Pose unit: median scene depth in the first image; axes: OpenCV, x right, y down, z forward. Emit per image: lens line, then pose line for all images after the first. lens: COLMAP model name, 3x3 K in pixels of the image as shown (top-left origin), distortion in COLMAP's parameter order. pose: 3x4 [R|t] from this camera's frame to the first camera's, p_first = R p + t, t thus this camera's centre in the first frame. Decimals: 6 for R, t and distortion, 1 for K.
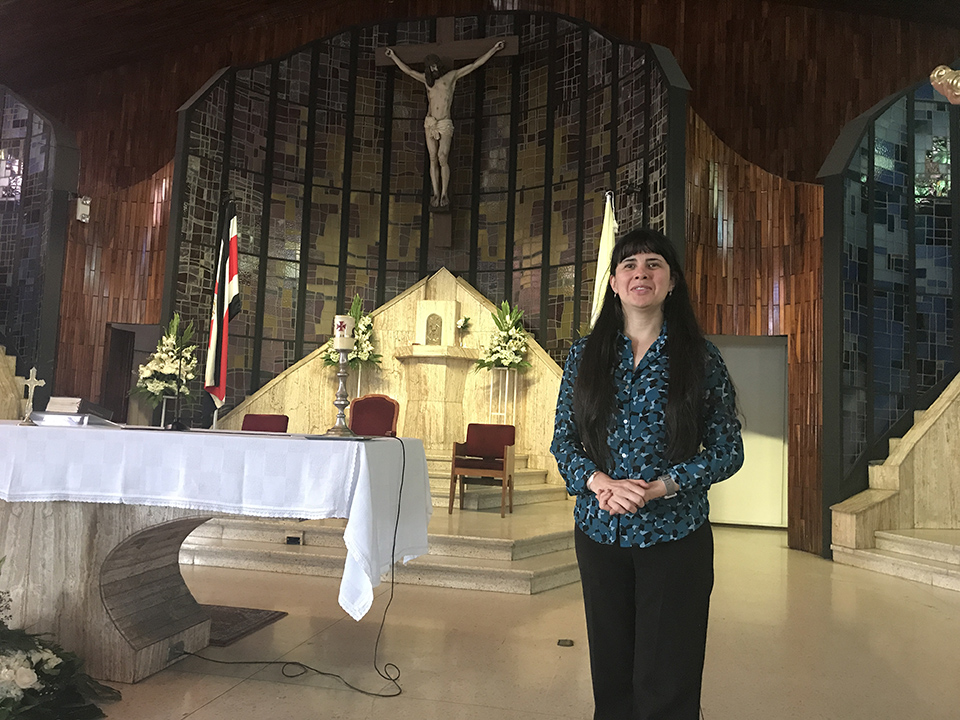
lens RADIAL K [[790.8, 0, 476.2], [0, 790.8, 358.6], [0, 0, 1]] dist [0.009772, 0.013701]
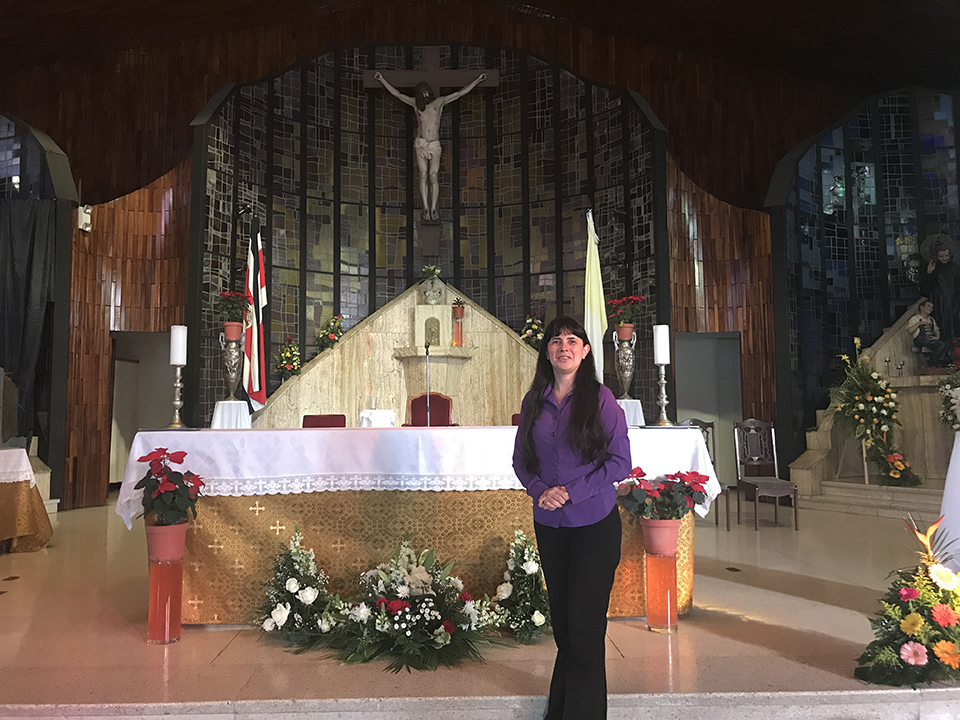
lens RADIAL K [[790.8, 0, 476.2], [0, 790.8, 358.6], [0, 0, 1]] dist [0.009772, 0.013701]
pose [[0.967204, -0.029561, 0.252276, -0.274144], [0.025819, 0.999502, 0.018132, -0.017330], [-0.252687, -0.011024, 0.967485, -0.087416]]
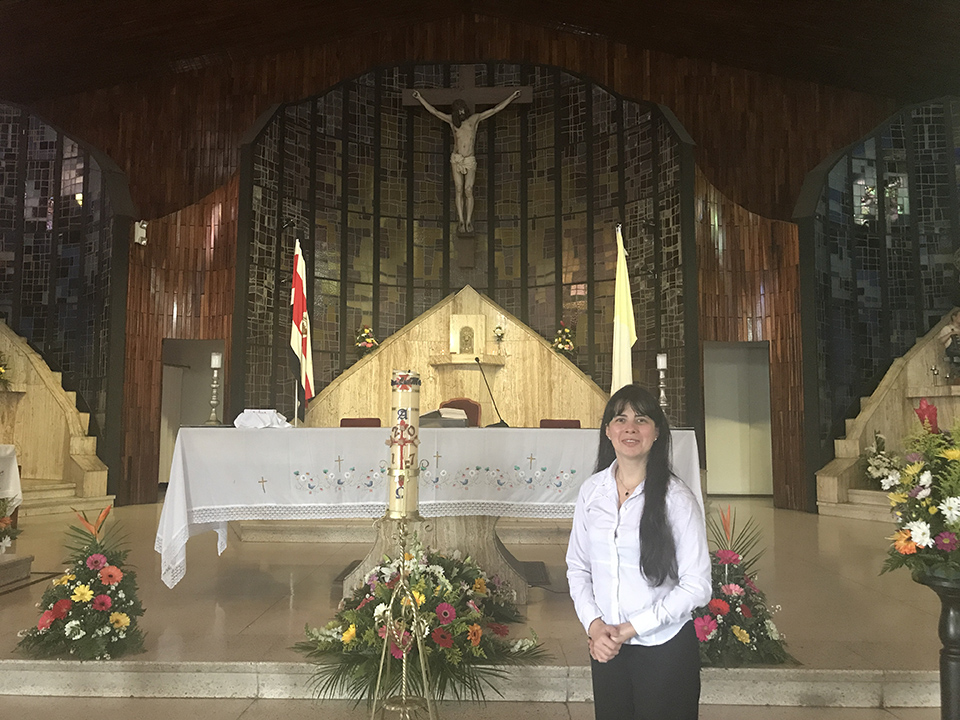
lens RADIAL K [[789.2, 0, 478.2], [0, 789.2, 363.0], [0, 0, 1]] dist [0.021080, -0.009393]
pose [[0.980548, -0.023305, 0.194891, -0.260761], [0.021762, 0.999713, 0.010052, -0.014442], [-0.195069, -0.005615, 0.980773, -0.126849]]
